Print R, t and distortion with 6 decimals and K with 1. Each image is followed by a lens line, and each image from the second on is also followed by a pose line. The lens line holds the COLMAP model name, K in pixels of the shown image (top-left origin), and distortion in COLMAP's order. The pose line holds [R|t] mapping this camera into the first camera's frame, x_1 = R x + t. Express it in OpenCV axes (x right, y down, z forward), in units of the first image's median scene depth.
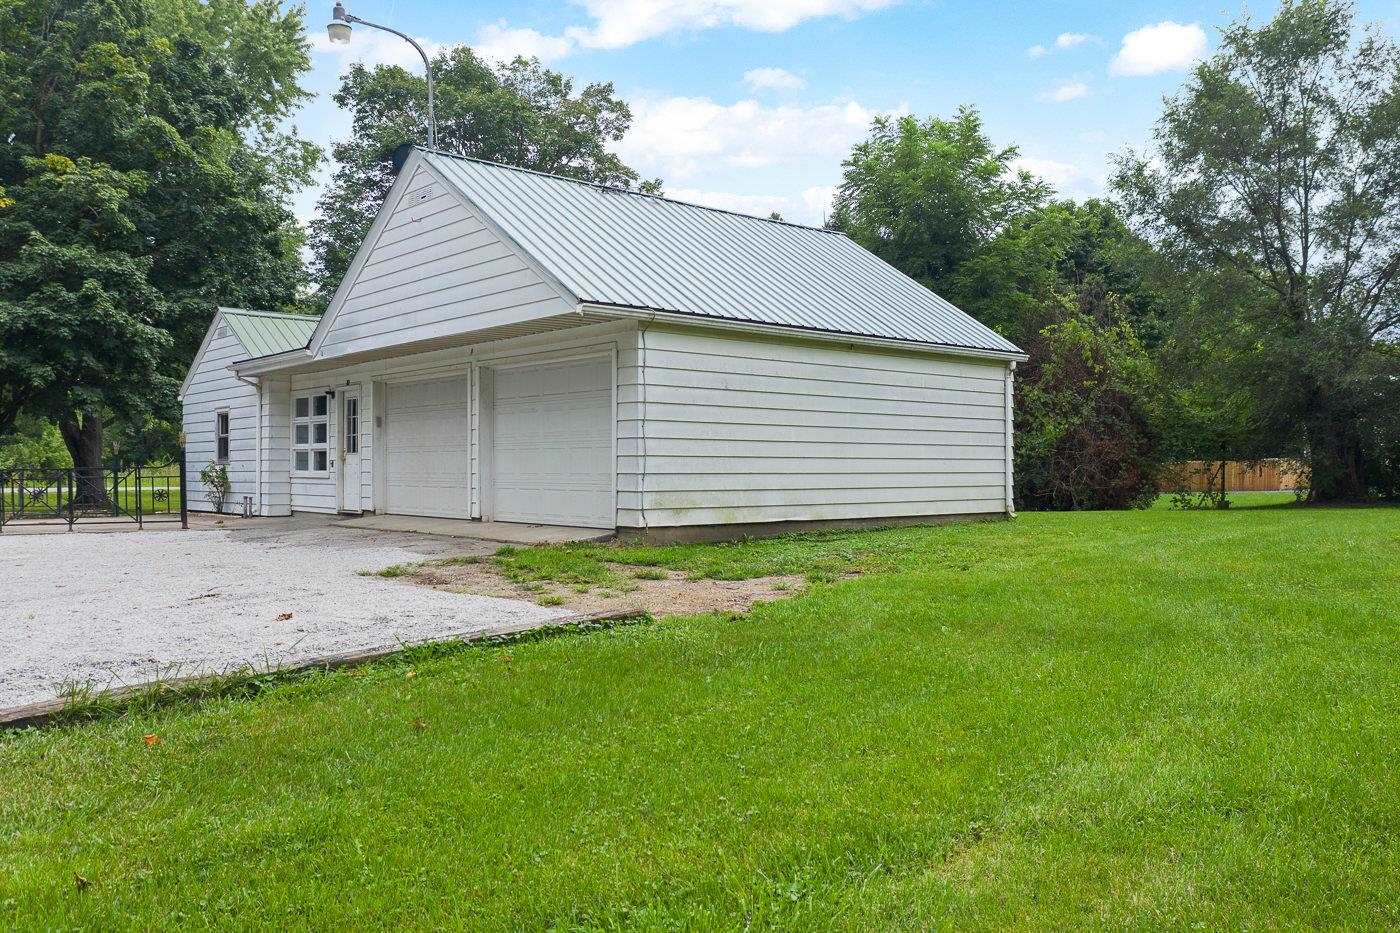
lens RADIAL K [[1122.5, 0, 698.3], [0, 1122.5, 466.8], [0, 0, 1]] dist [-0.000356, 0.008416]
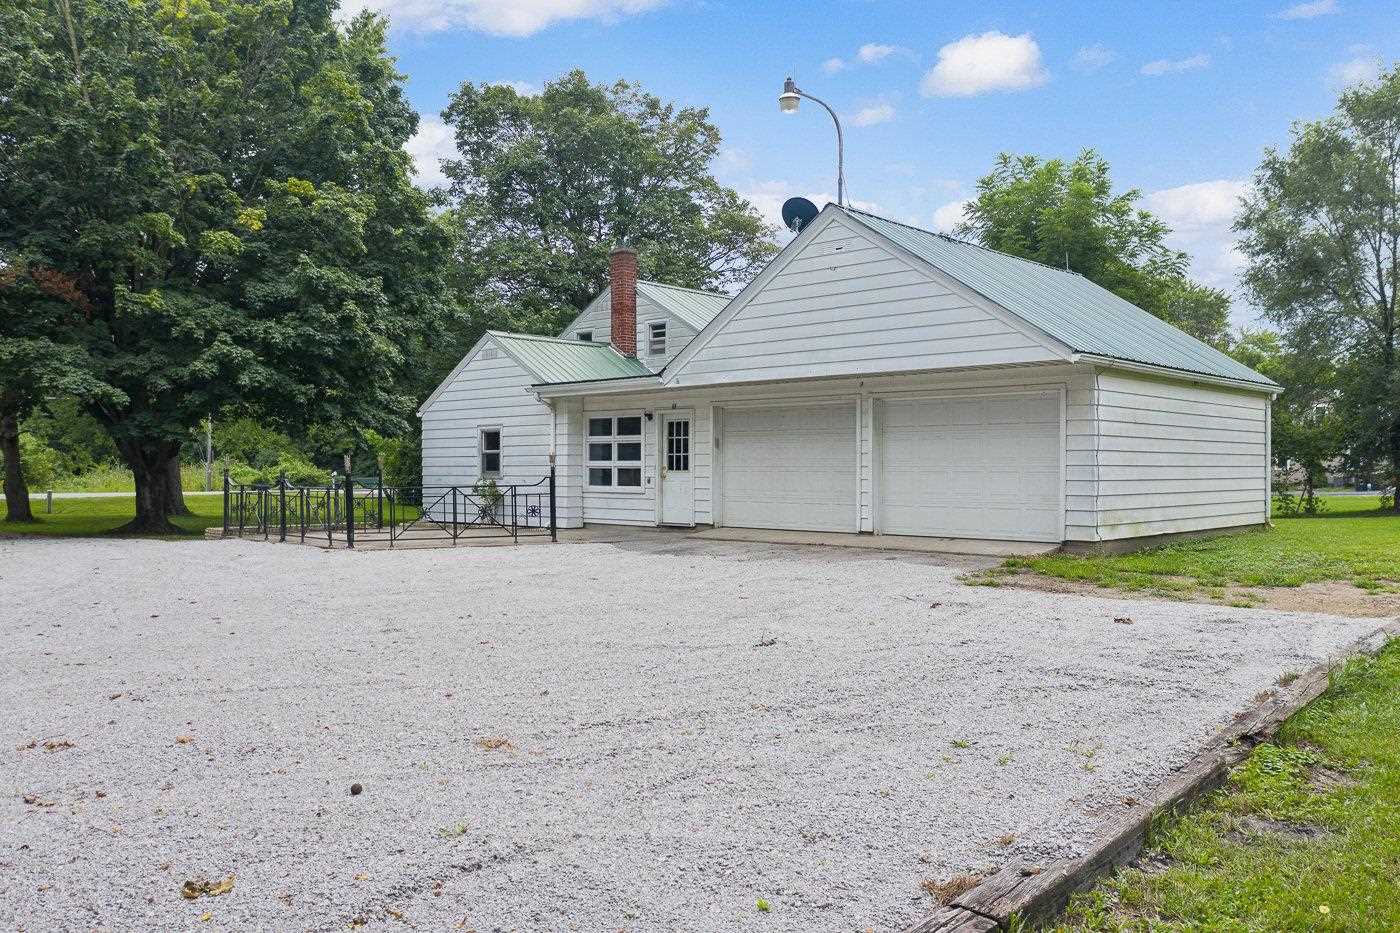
lens RADIAL K [[1122.5, 0, 702.7], [0, 1122.5, 468.7], [0, 0, 1]] dist [-0.000356, 0.008416]
pose [[0.994173, -0.000349, 0.107800, -0.366459], [0.000049, 0.999996, 0.002781, -0.015931], [-0.107801, -0.002759, 0.994169, -0.078961]]
